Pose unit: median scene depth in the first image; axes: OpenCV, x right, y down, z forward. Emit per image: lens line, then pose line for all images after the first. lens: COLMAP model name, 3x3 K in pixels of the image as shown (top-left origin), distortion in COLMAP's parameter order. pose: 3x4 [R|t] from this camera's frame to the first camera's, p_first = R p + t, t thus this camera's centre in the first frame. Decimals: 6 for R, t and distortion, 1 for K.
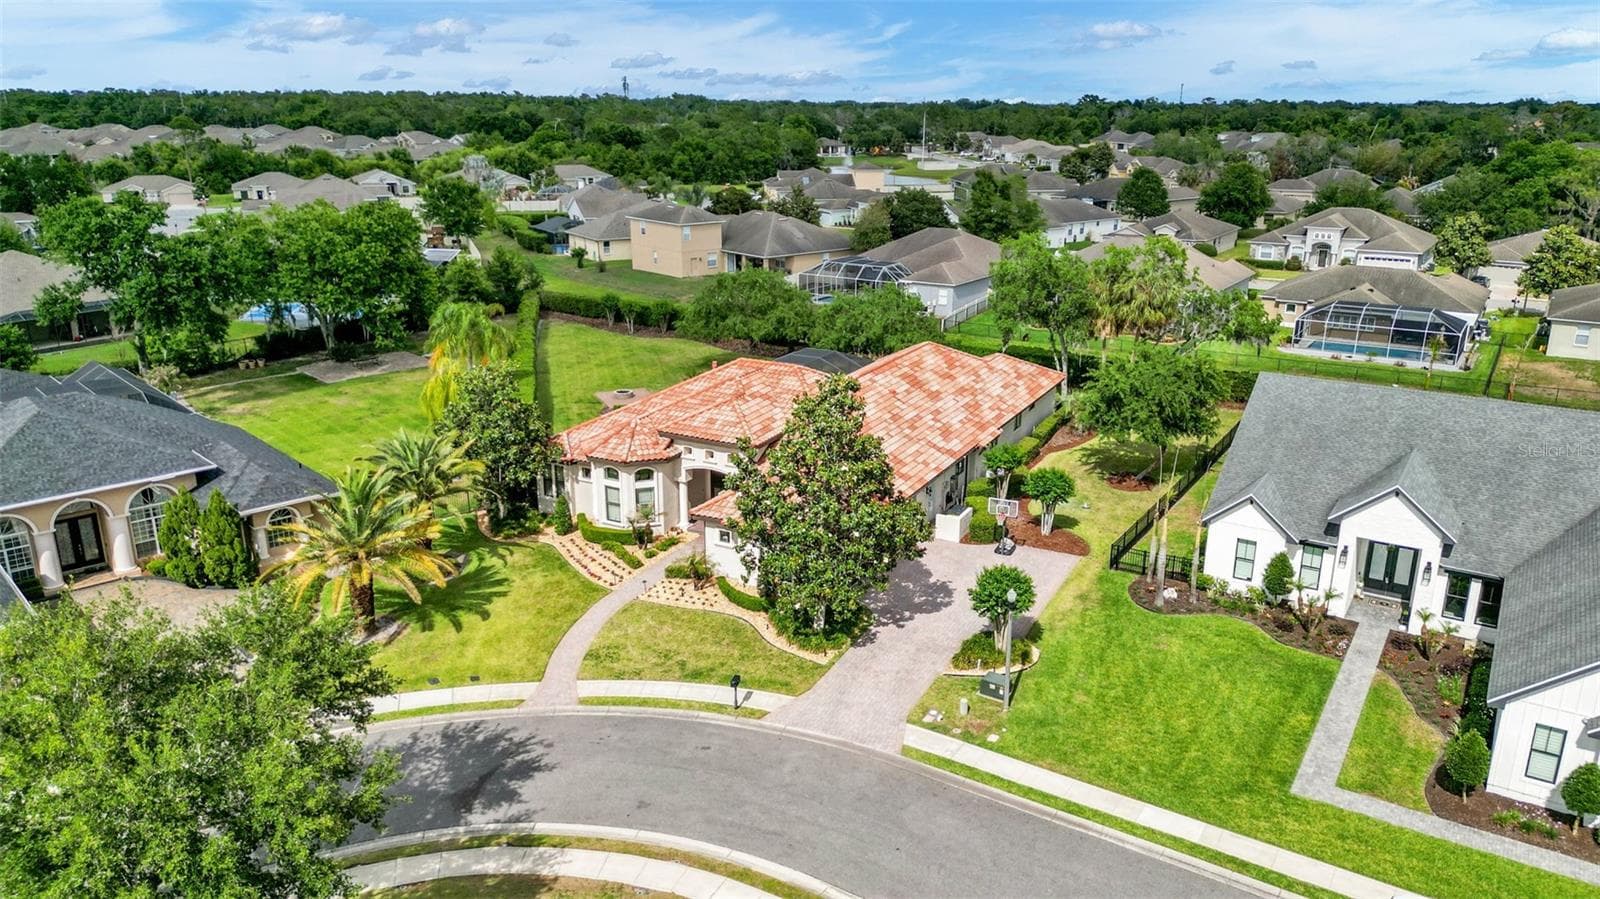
lens RADIAL K [[1117.7, 0, 810.9], [0, 1117.7, 459.6], [0, 0, 1]] dist [0.077236, -0.077624]
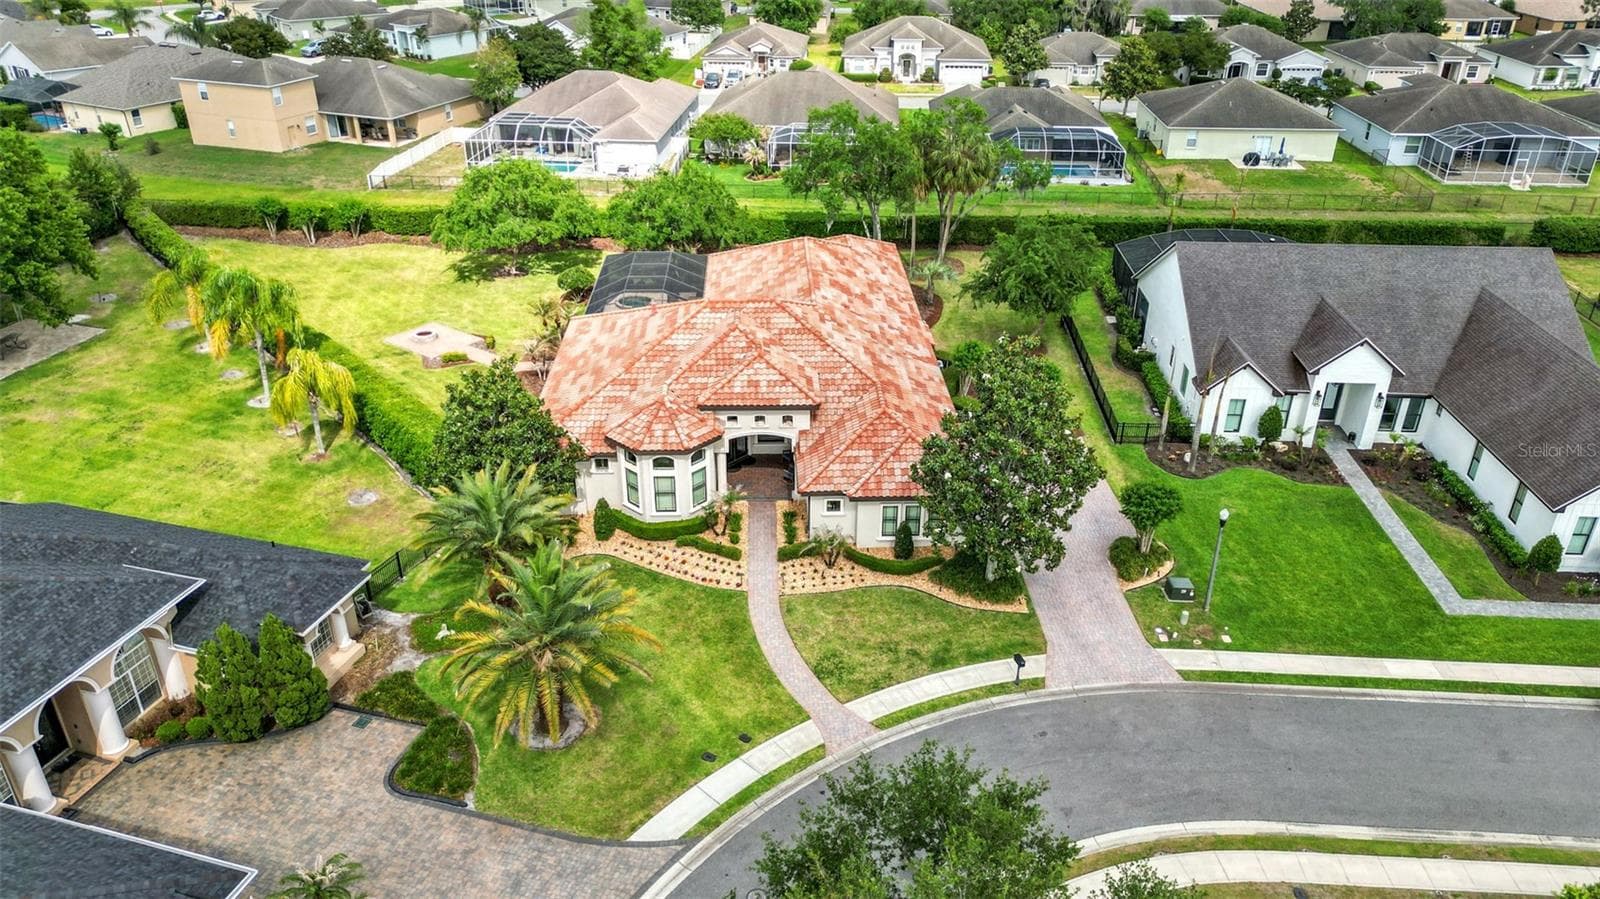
lens RADIAL K [[1117.7, 0, 810.9], [0, 1117.7, 459.6], [0, 0, 1]] dist [0.077236, -0.077624]
pose [[0.867108, -0.231717, 0.440943, -0.489147], [0.146719, 0.964753, 0.218460, -0.175348], [-0.476022, -0.124734, 0.870543, 0.170913]]
